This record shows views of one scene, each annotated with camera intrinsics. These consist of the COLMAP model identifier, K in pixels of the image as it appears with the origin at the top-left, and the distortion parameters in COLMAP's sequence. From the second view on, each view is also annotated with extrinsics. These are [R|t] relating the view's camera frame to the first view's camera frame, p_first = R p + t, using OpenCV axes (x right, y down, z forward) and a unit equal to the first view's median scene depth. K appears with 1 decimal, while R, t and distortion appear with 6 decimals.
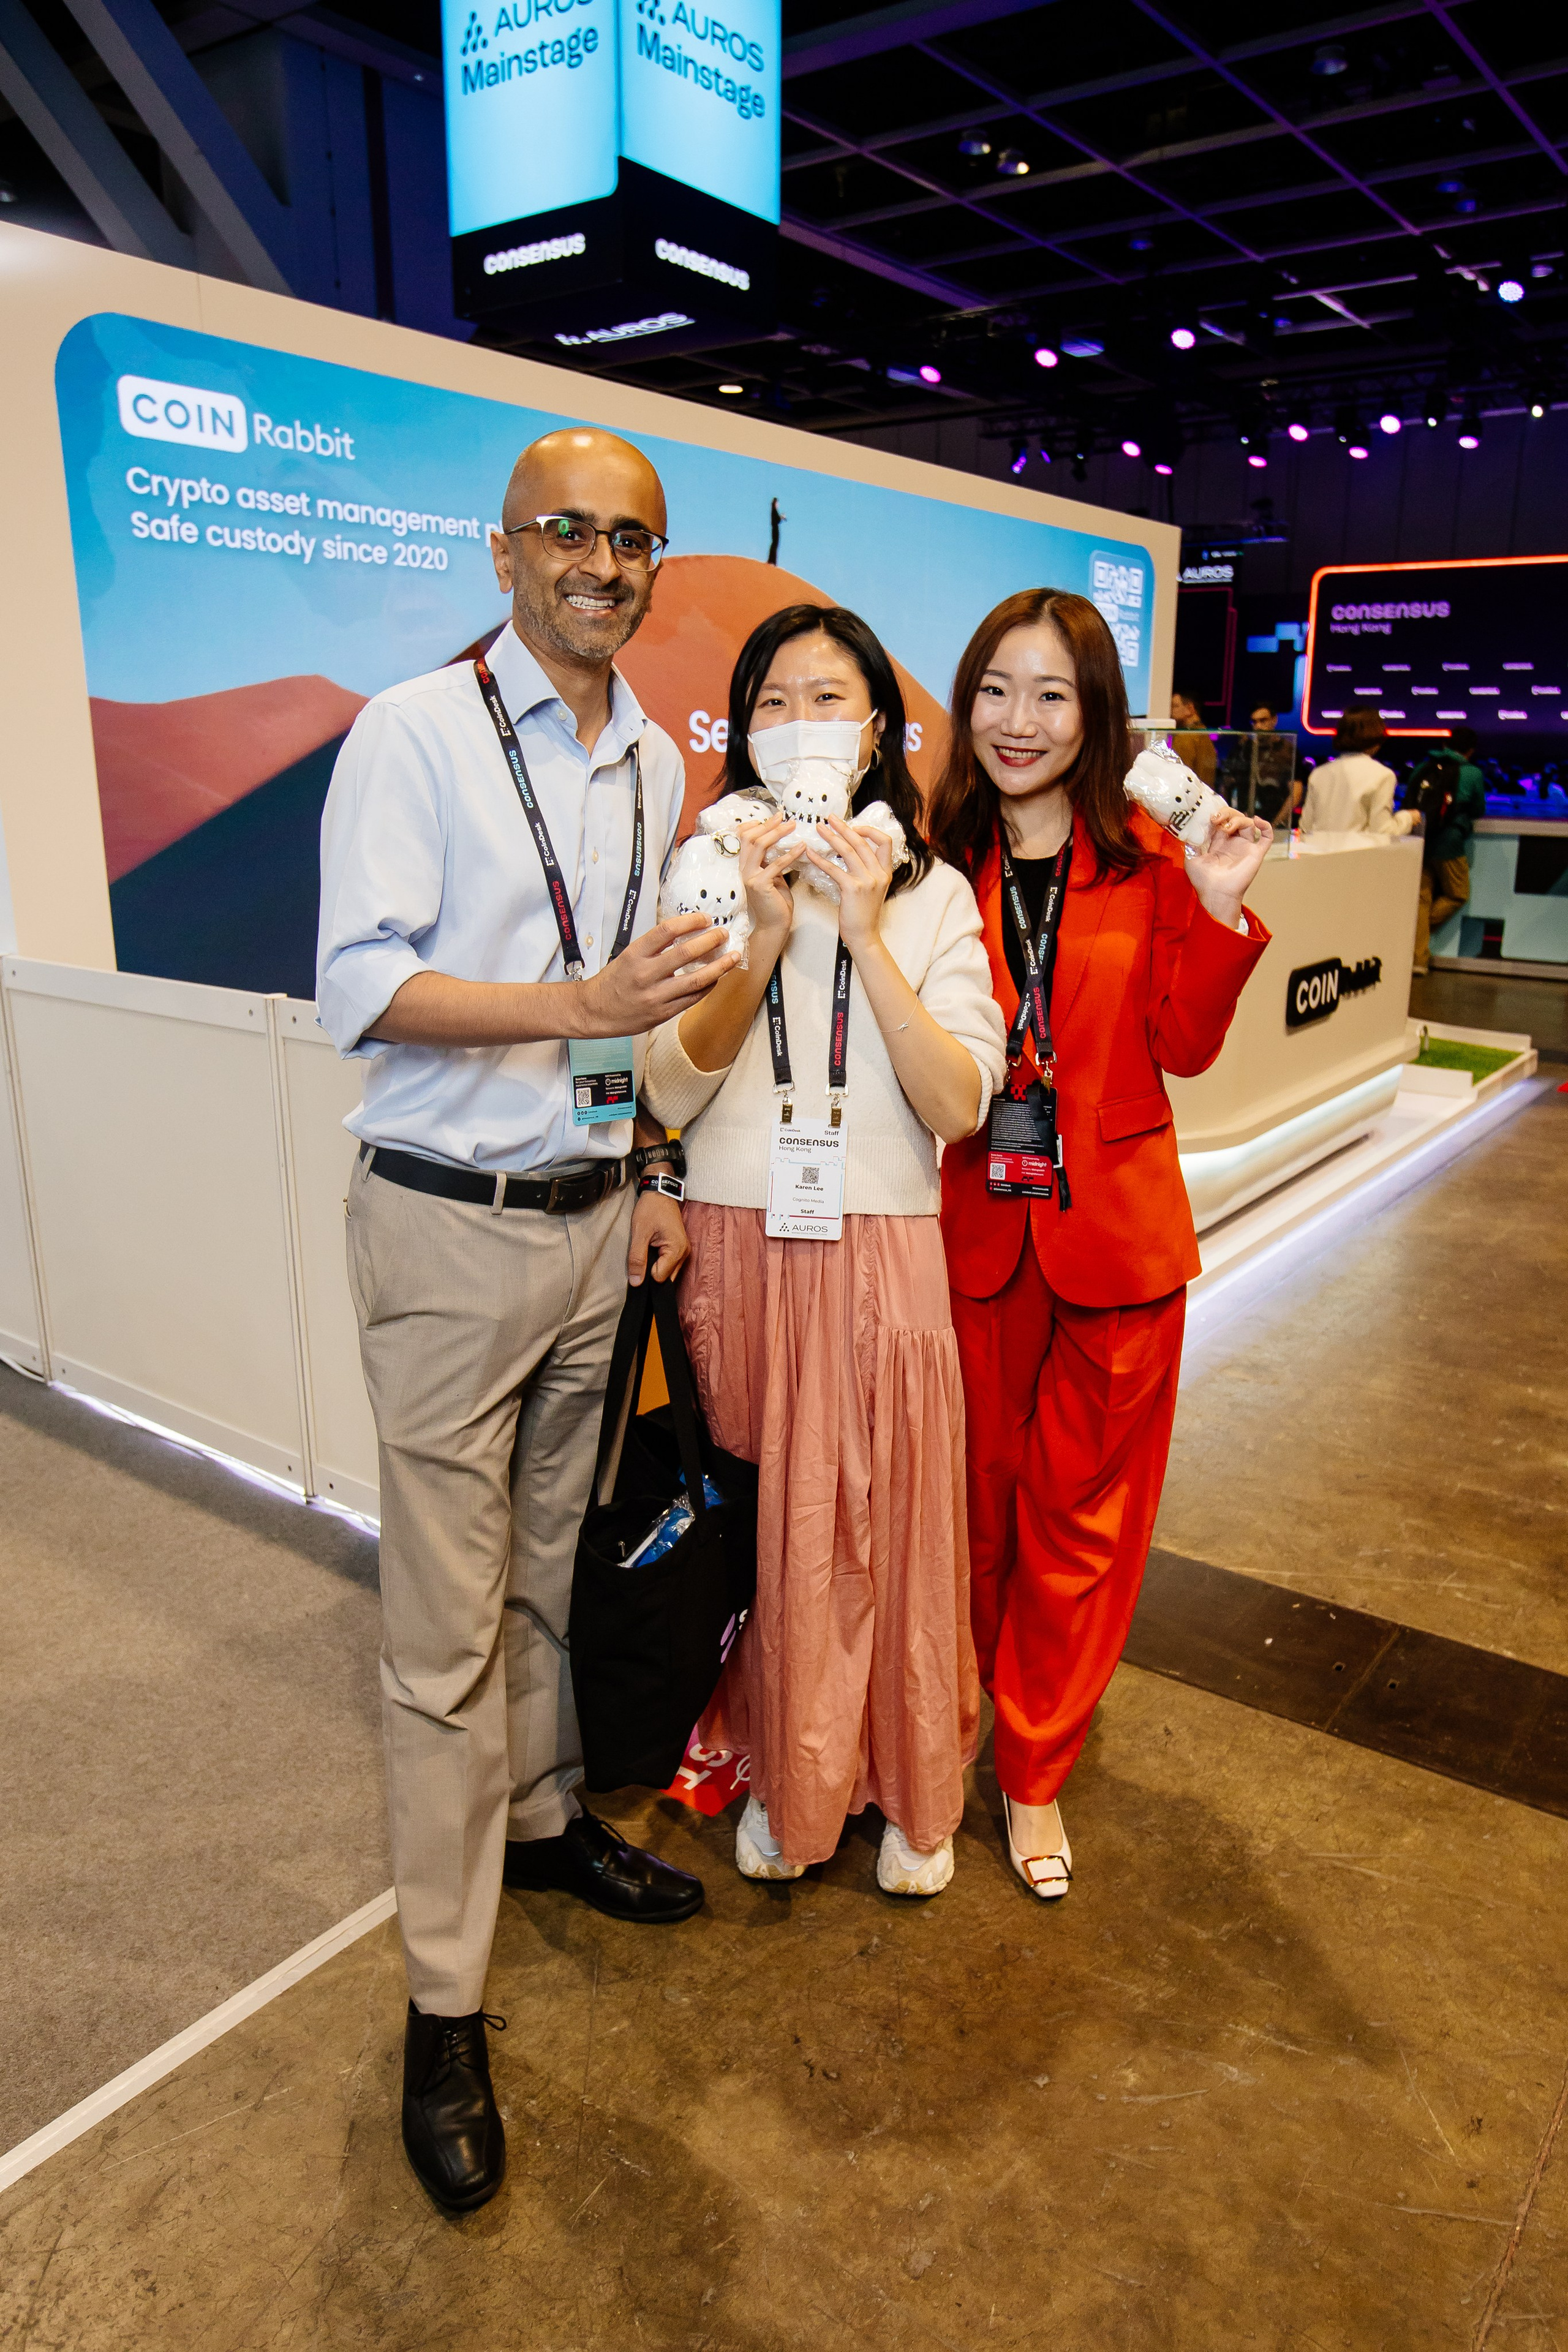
lens RADIAL K [[1512.4, 0, 771.9], [0, 1512.4, 1196.3], [0, 0, 1]] dist [-0.016540, 0.014413]
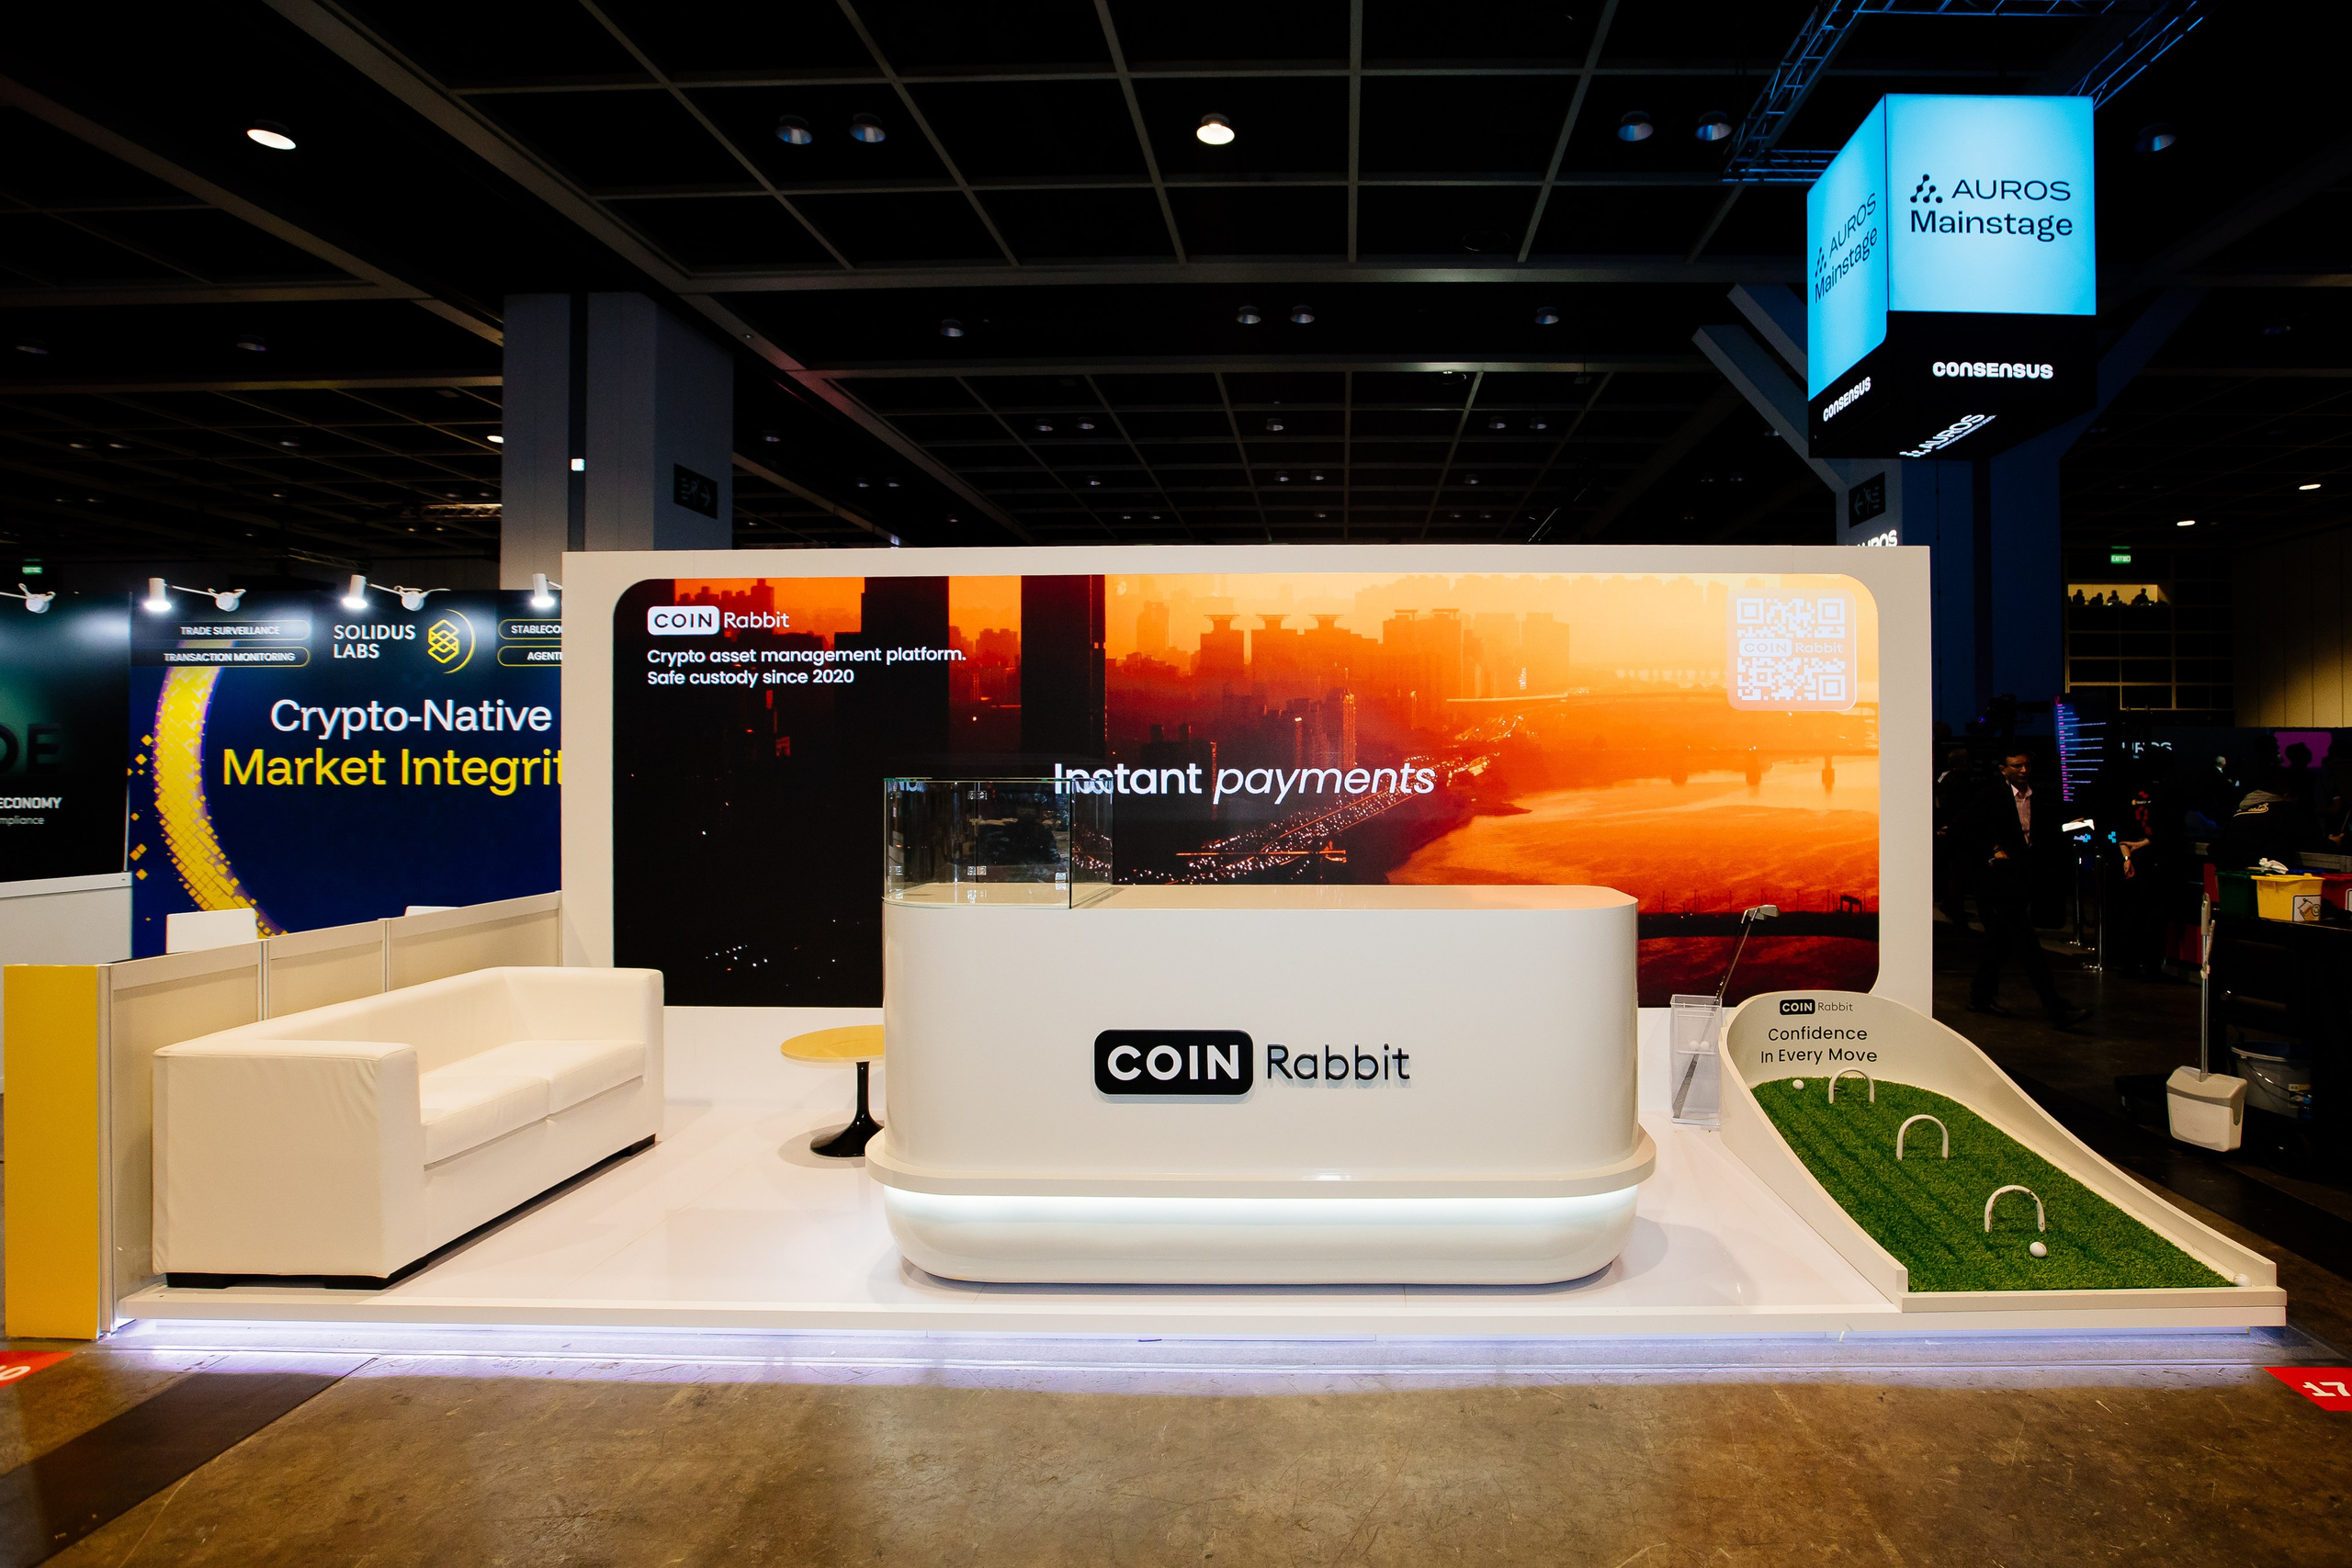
lens RADIAL K [[1167.2, 0, 1305.9], [0, 1167.2, 794.5], [0, 0, 1]] dist [-0.048647, 0.014784]
pose [[0.610743, 0.003515, -0.791821, 0.337963], [-0.223936, 0.959934, -0.168464, -0.067400], [0.759503, 0.280206, 0.587060, 0.224497]]
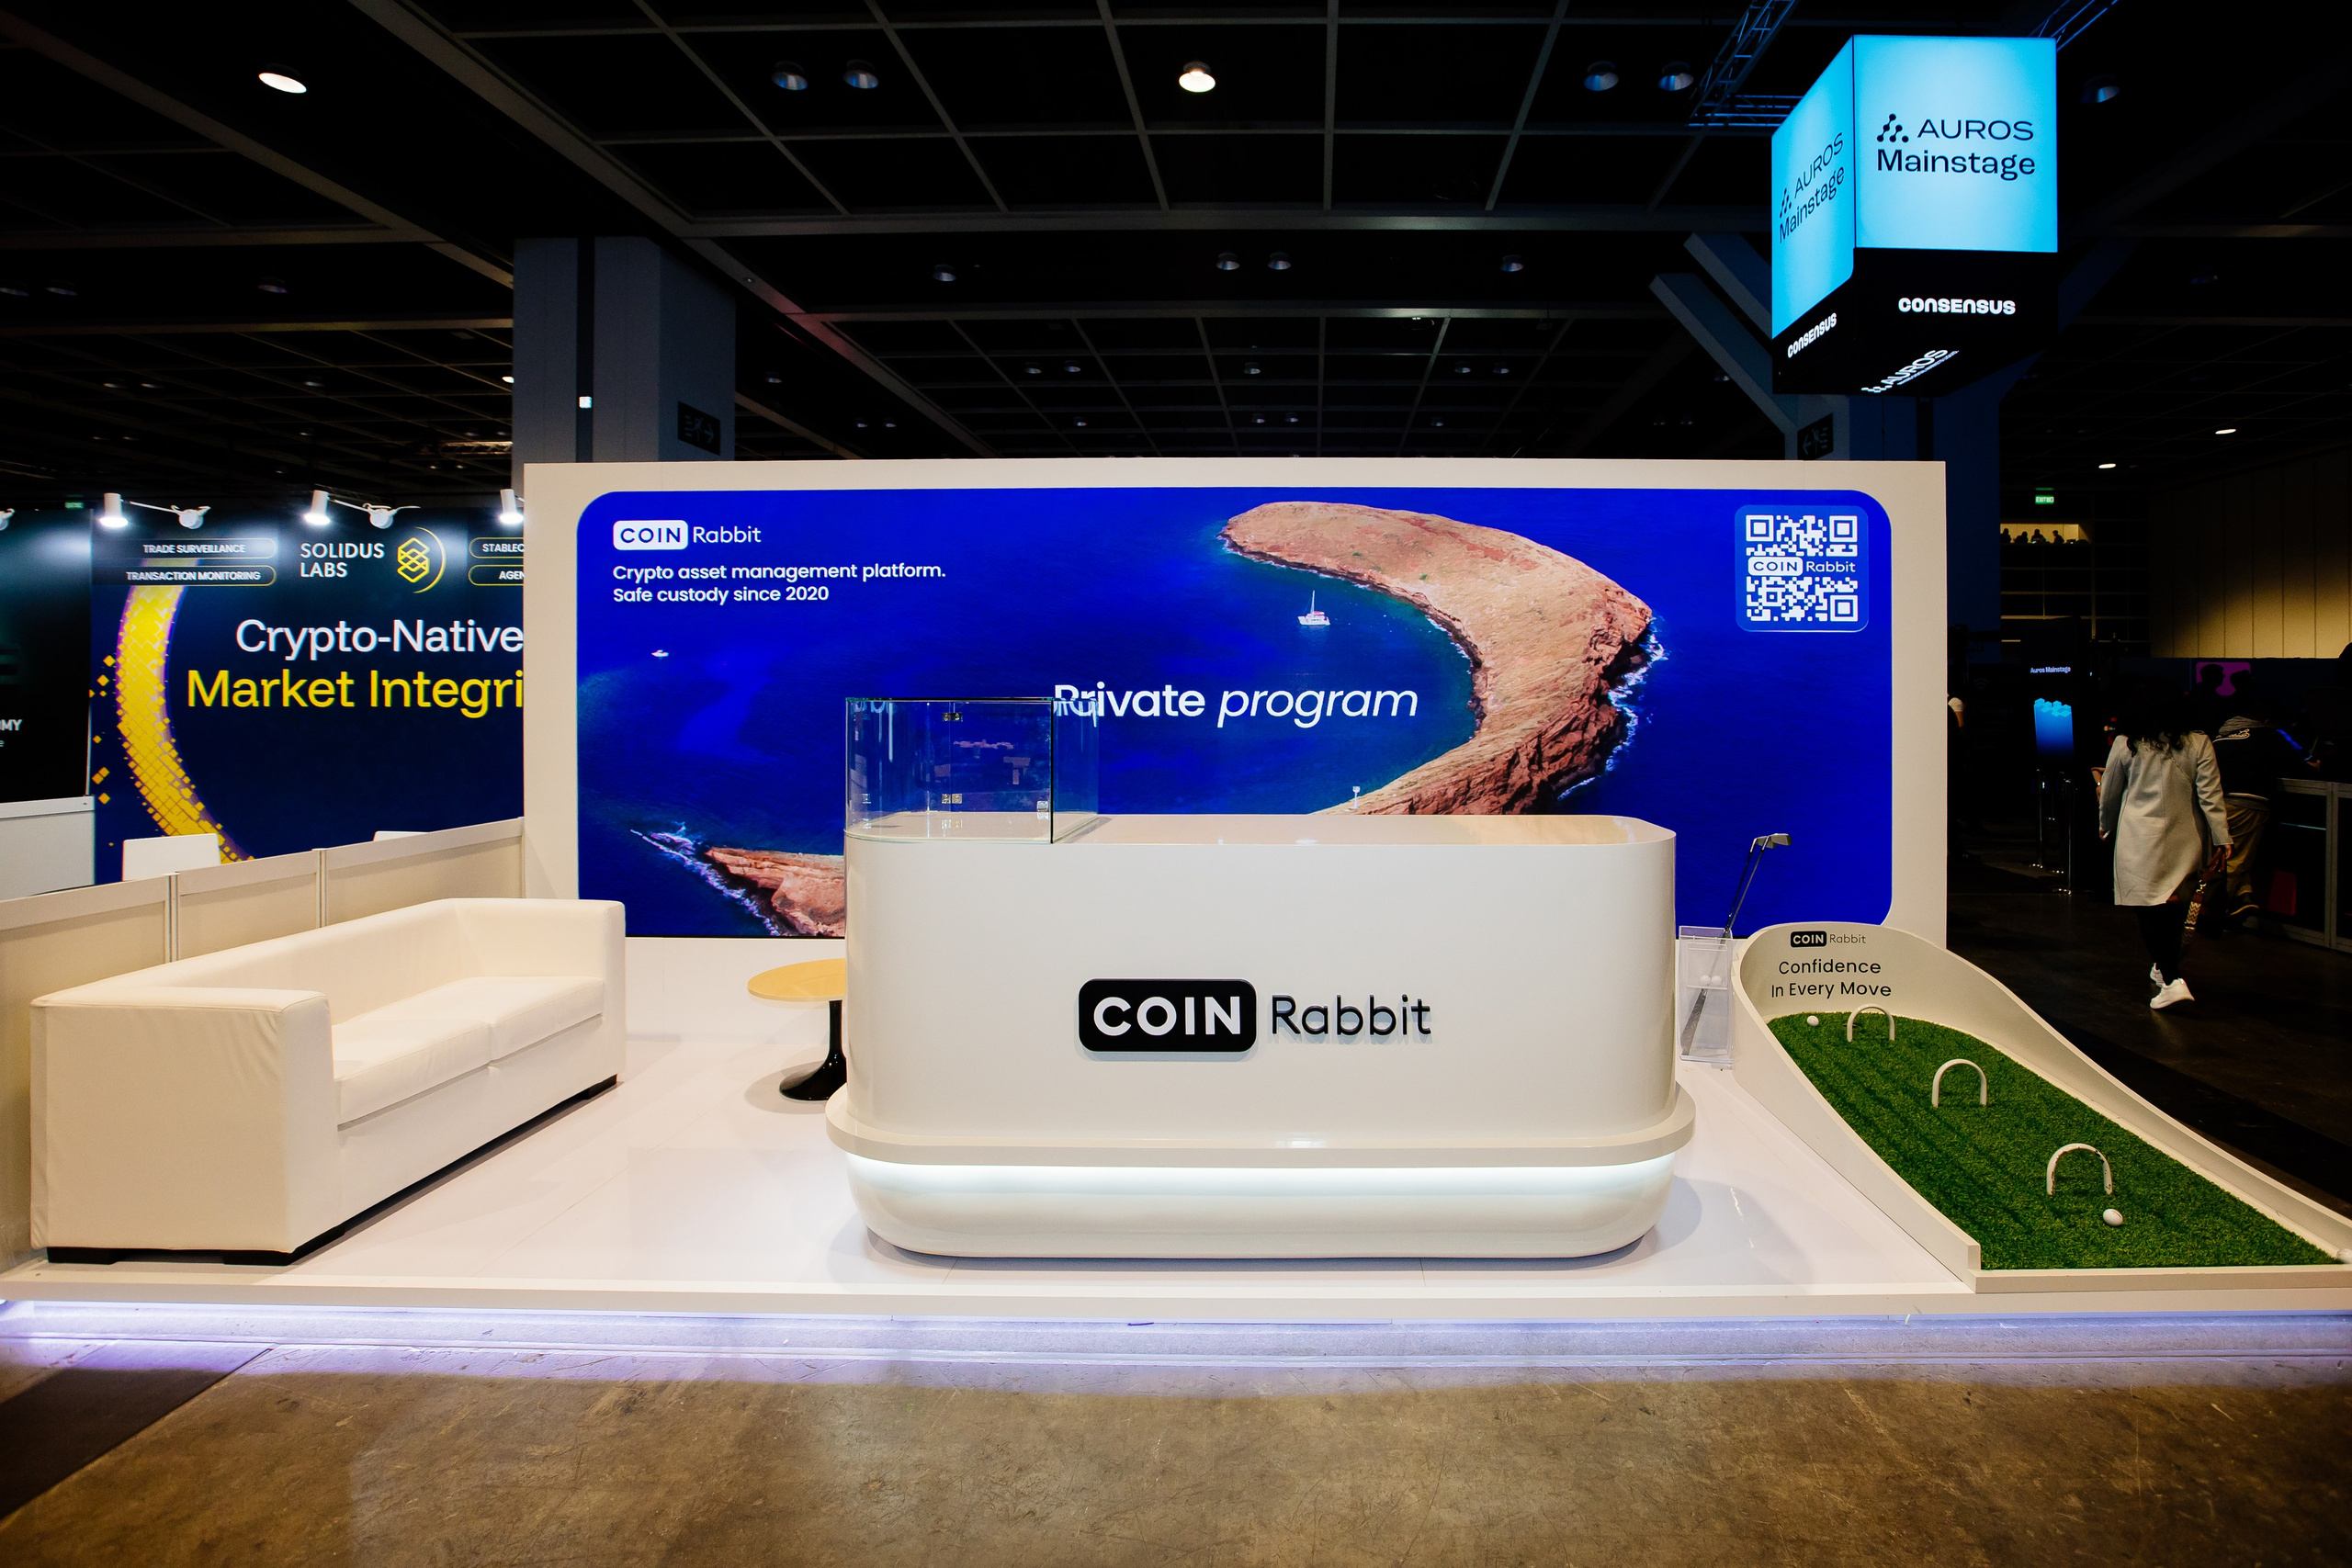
lens RADIAL K [[1091.2, 0, 1285.4], [0, 1091.2, 722.4], [0, 0, 1]] dist [-0.042008, 0.010133]
pose [[0.616086, 0.007220, -0.787646, 0.302653], [-0.224414, 0.960124, -0.166733, -0.072187], [0.755034, 0.279481, 0.593139, 0.242368]]
